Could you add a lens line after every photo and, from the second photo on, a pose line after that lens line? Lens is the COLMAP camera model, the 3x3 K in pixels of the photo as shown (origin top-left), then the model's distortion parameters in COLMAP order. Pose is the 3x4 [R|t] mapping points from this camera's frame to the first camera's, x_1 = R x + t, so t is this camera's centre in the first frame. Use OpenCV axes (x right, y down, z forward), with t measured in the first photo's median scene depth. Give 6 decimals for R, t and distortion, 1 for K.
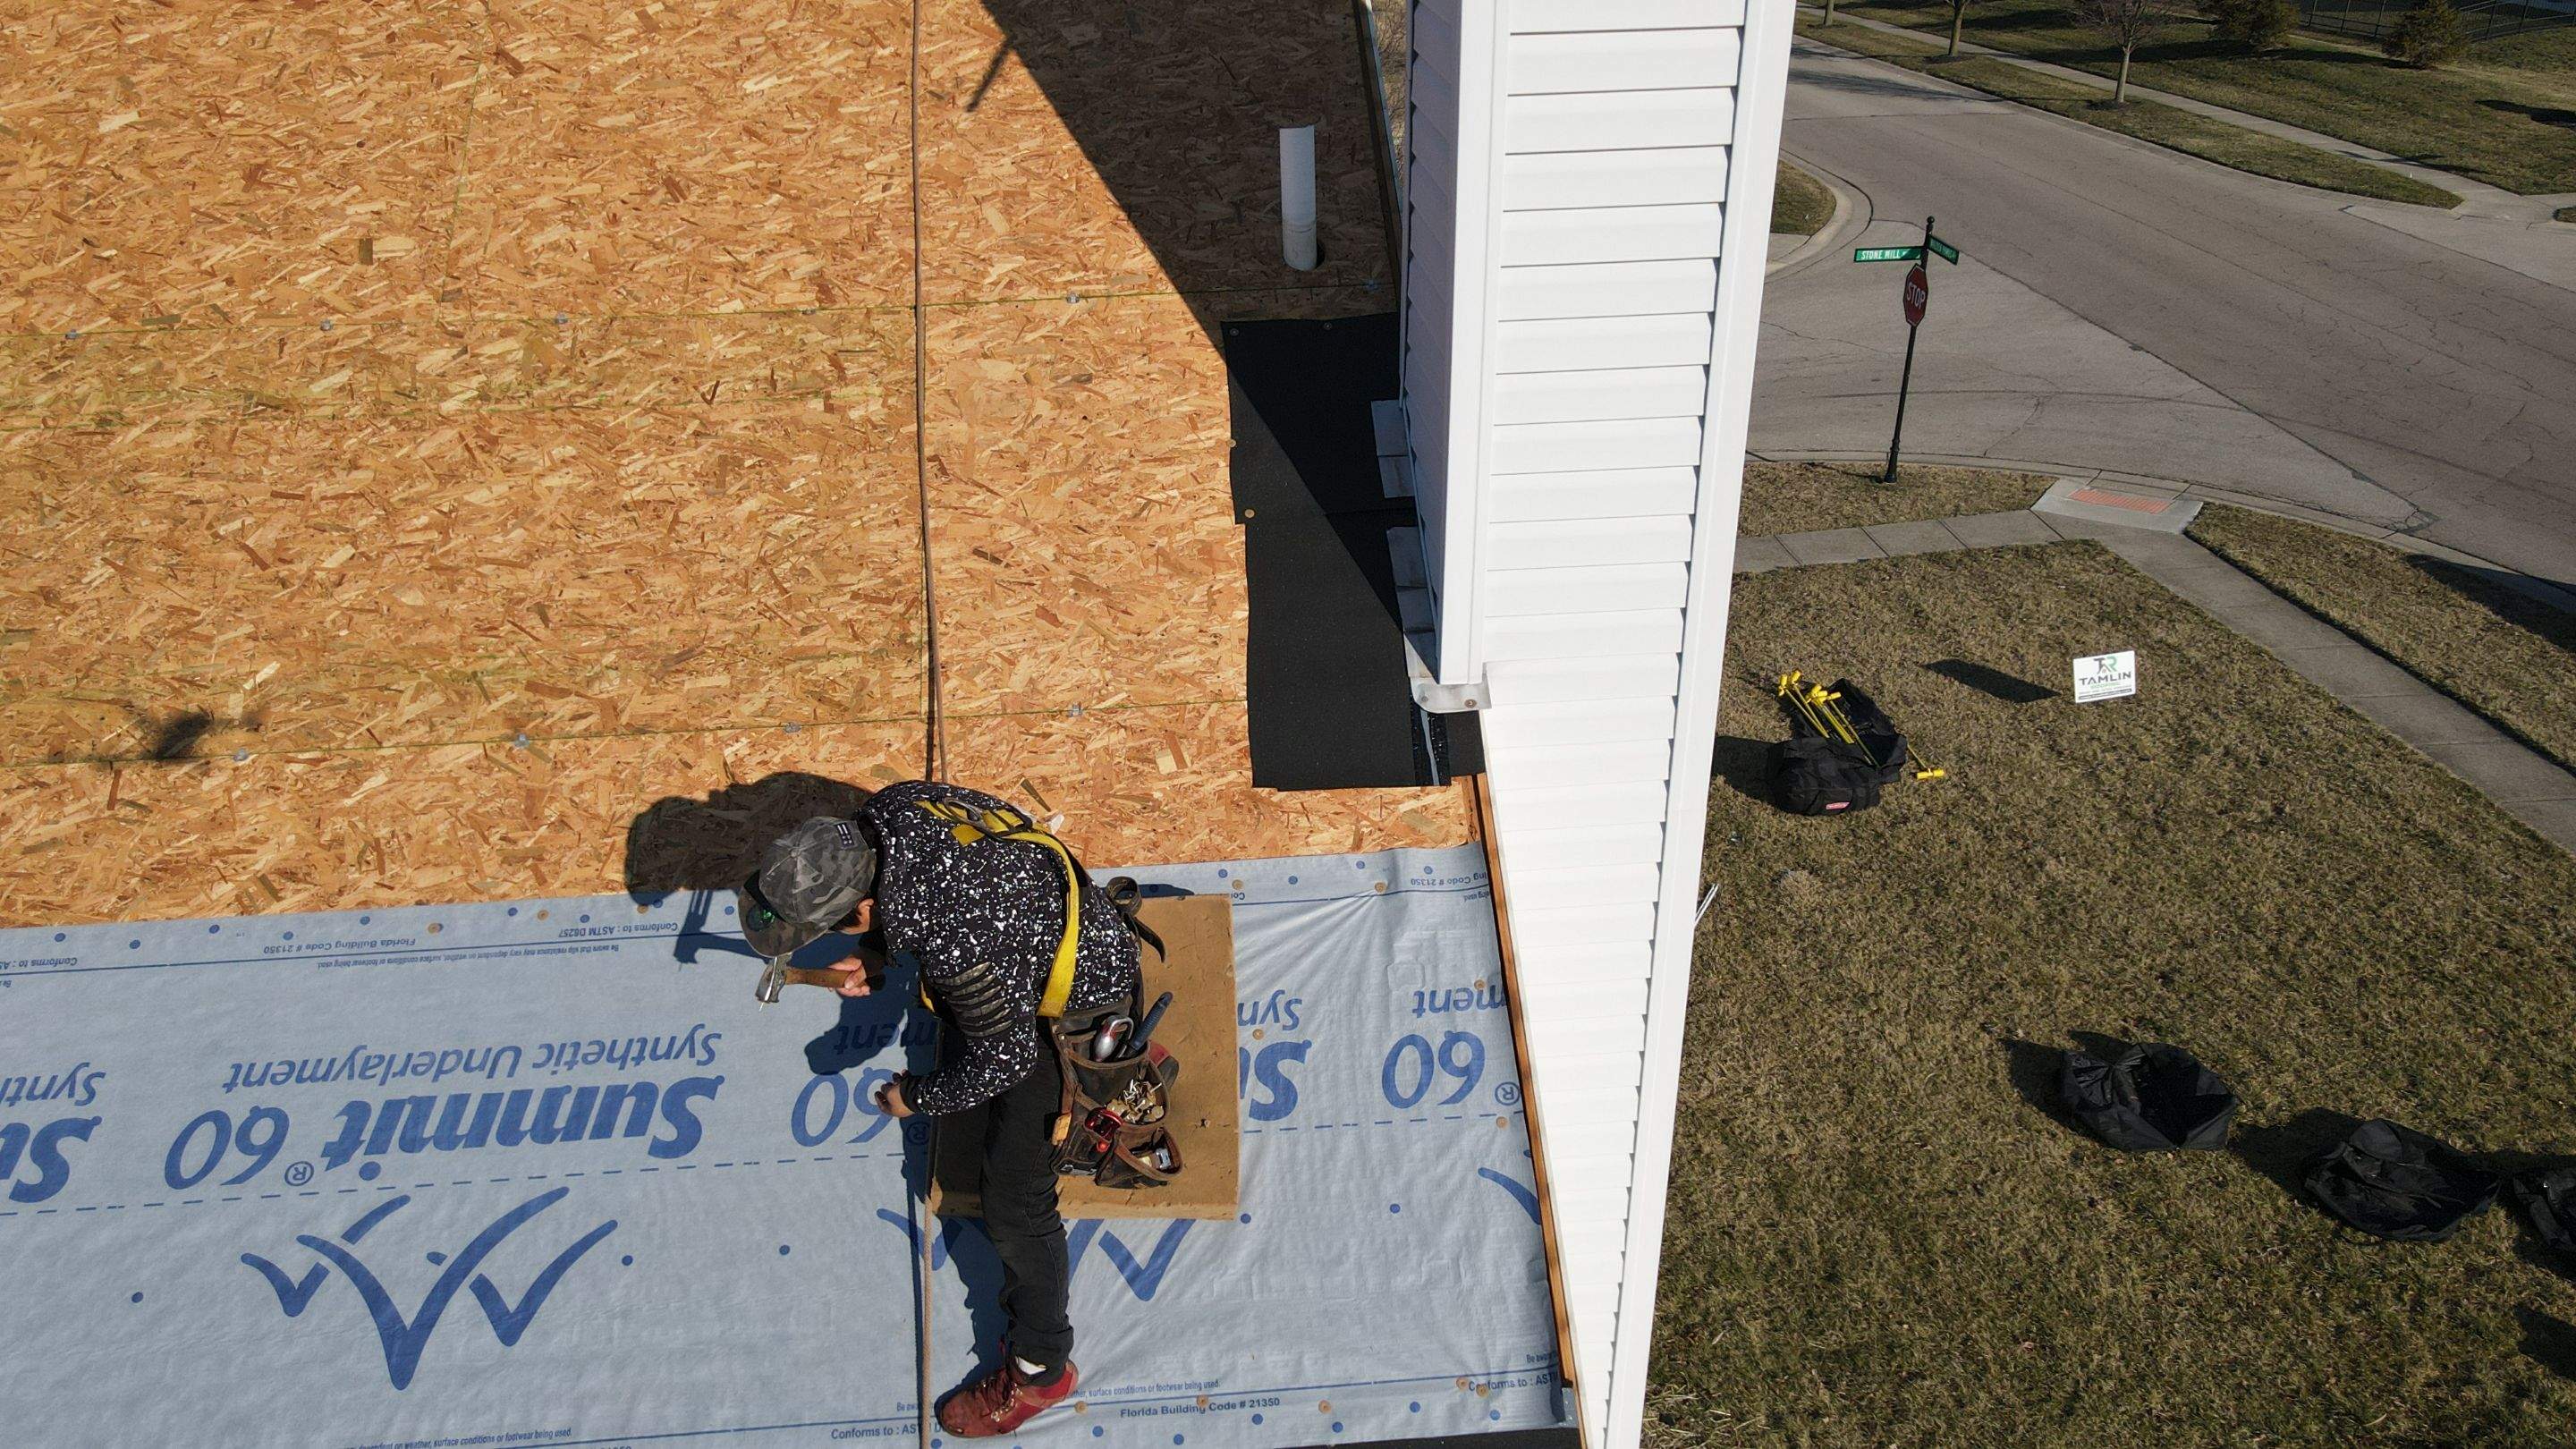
lens RADIAL K [[1898.6, 0, 1296.5], [0, 1898.6, 711.5], [0, 0, 1]] dist [0.029485, -0.000711]
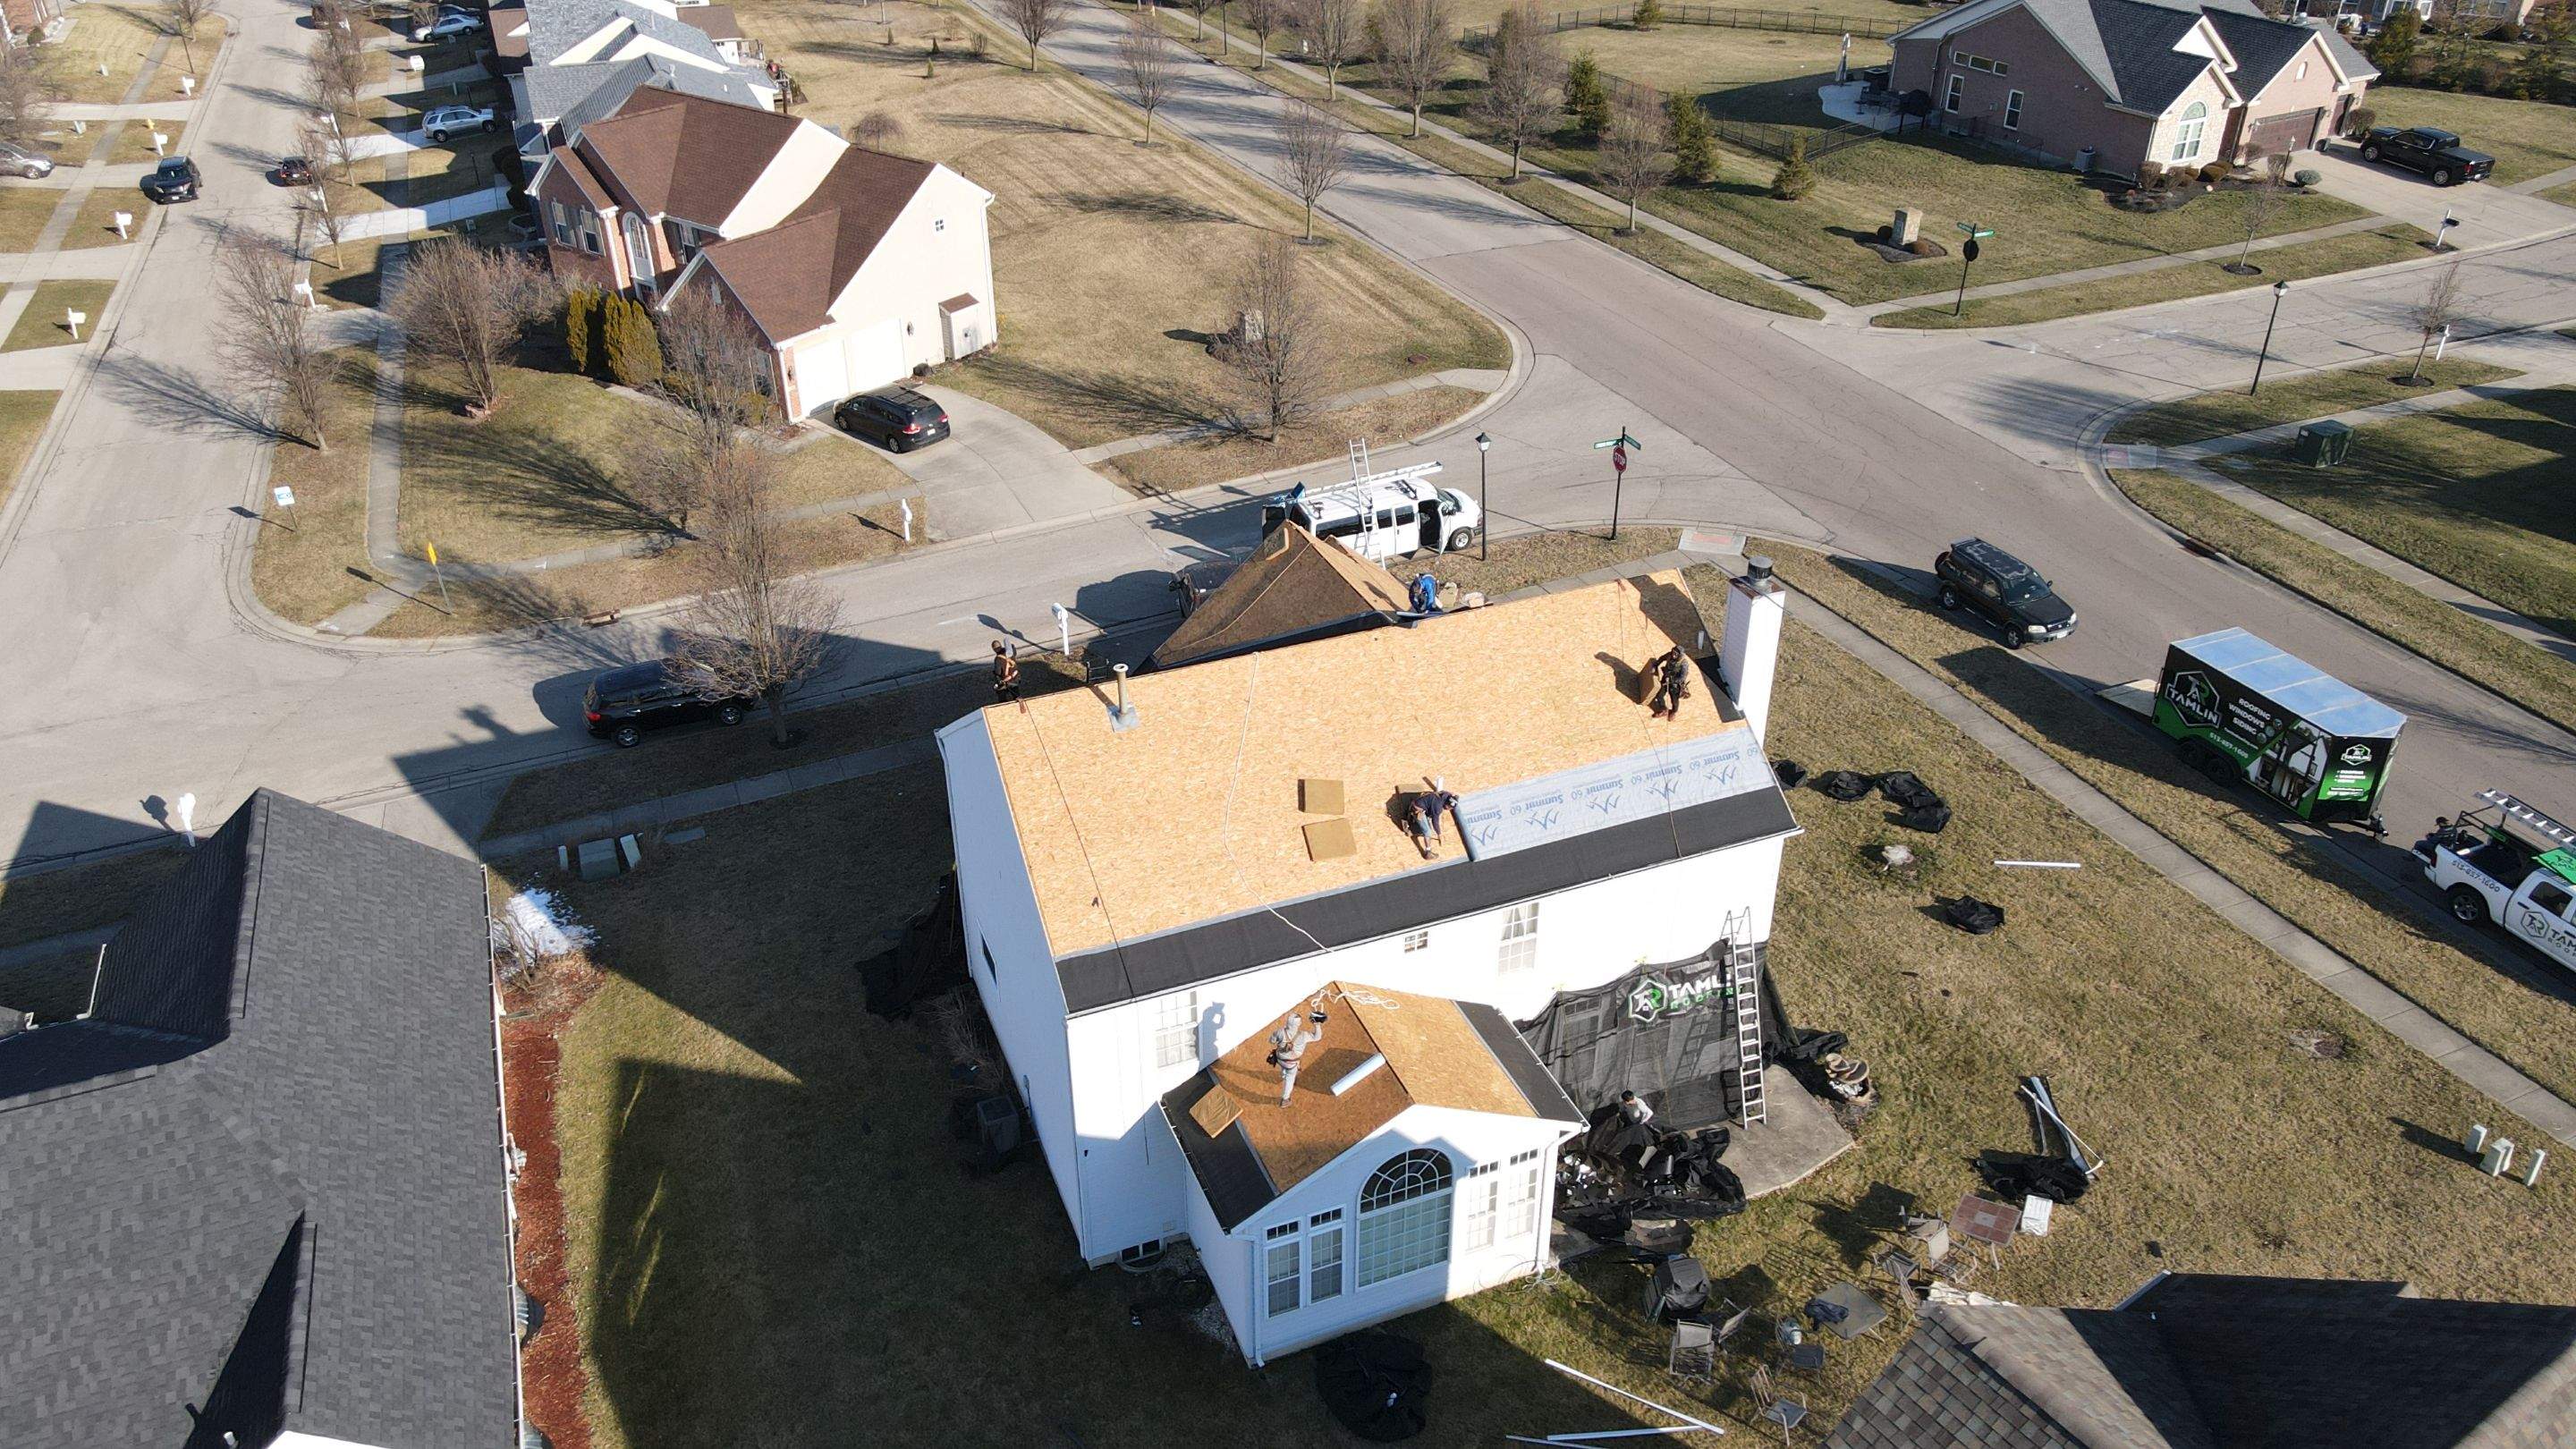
lens RADIAL K [[1860.8, 0, 1308.7], [0, 1860.8, 721.6], [0, 0, 1]] dist [0.014103, 0.003770]
pose [[0.958743, -0.144346, 0.244902, -0.712268], [0.128414, 0.988496, 0.079907, -0.161492], [-0.253619, -0.045162, 0.966249, -1.213045]]
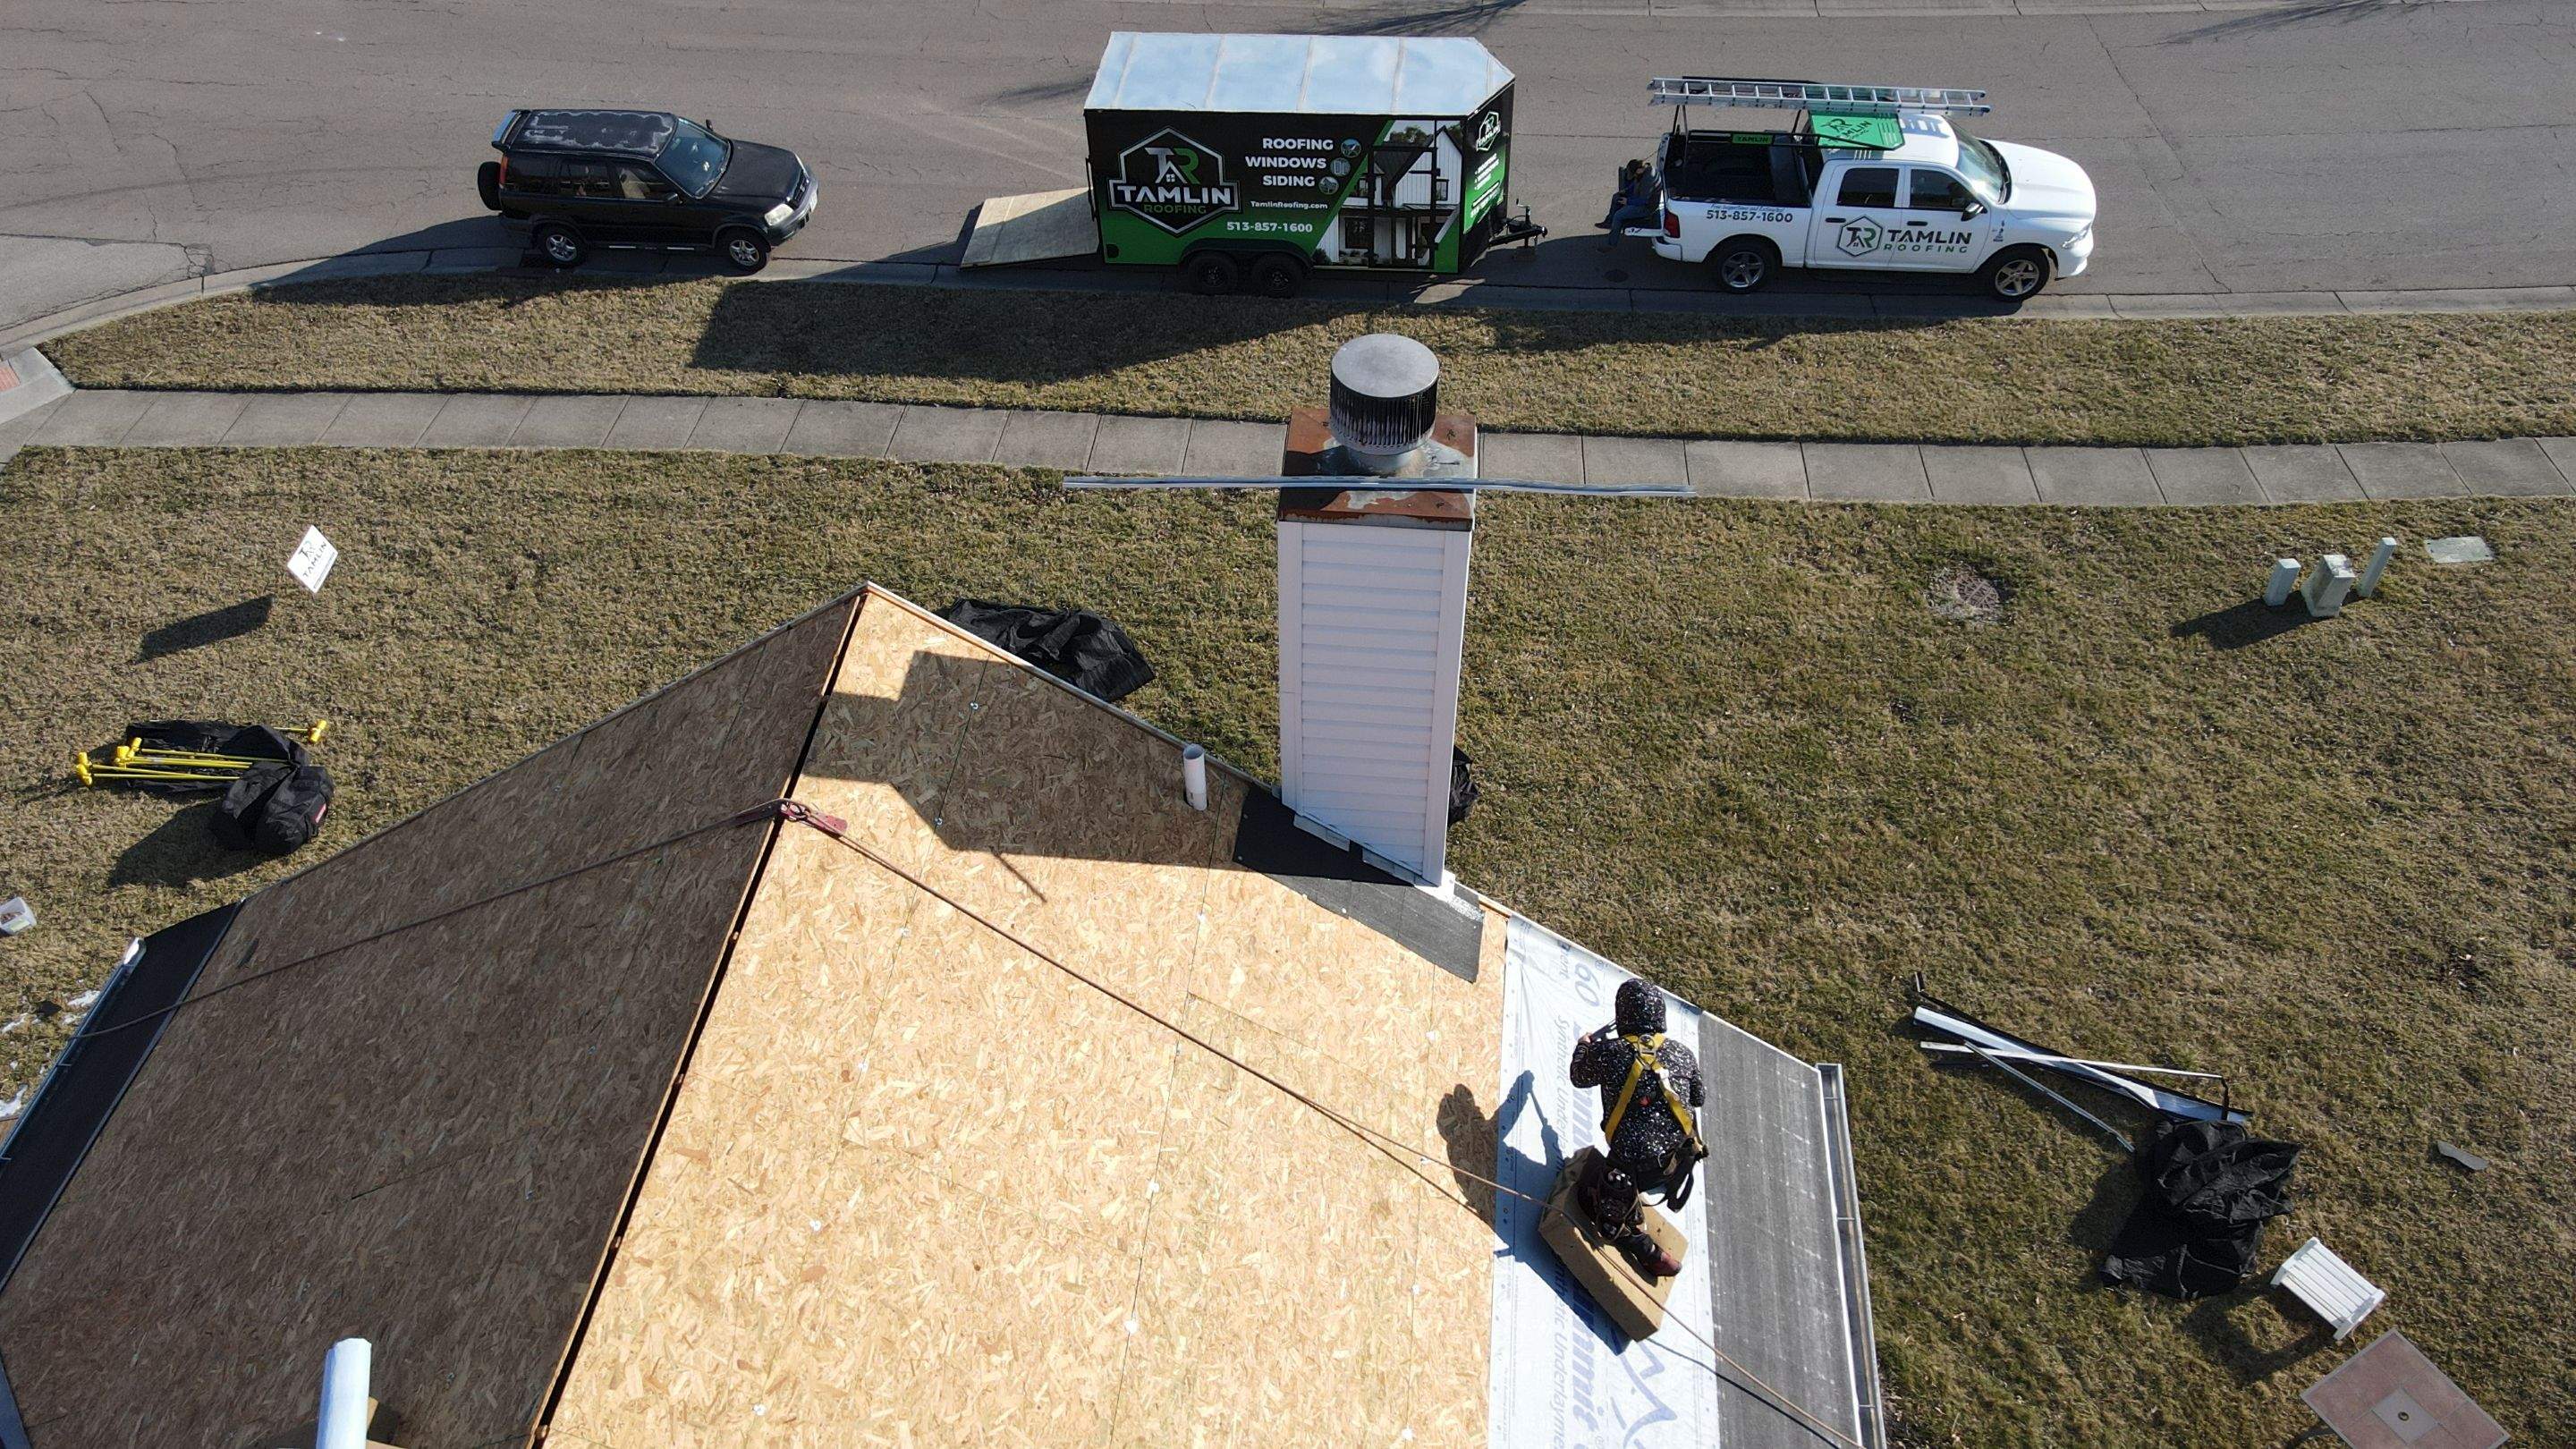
lens RADIAL K [[1860.8, 0, 1308.7], [0, 1860.8, 721.6], [0, 0, 1]] dist [0.014103, 0.003770]
pose [[0.192915, -0.694734, 0.692913, -0.243303], [0.453785, 0.689291, 0.564763, -0.266837], [-0.869979, 0.205482, 0.448234, 0.037751]]
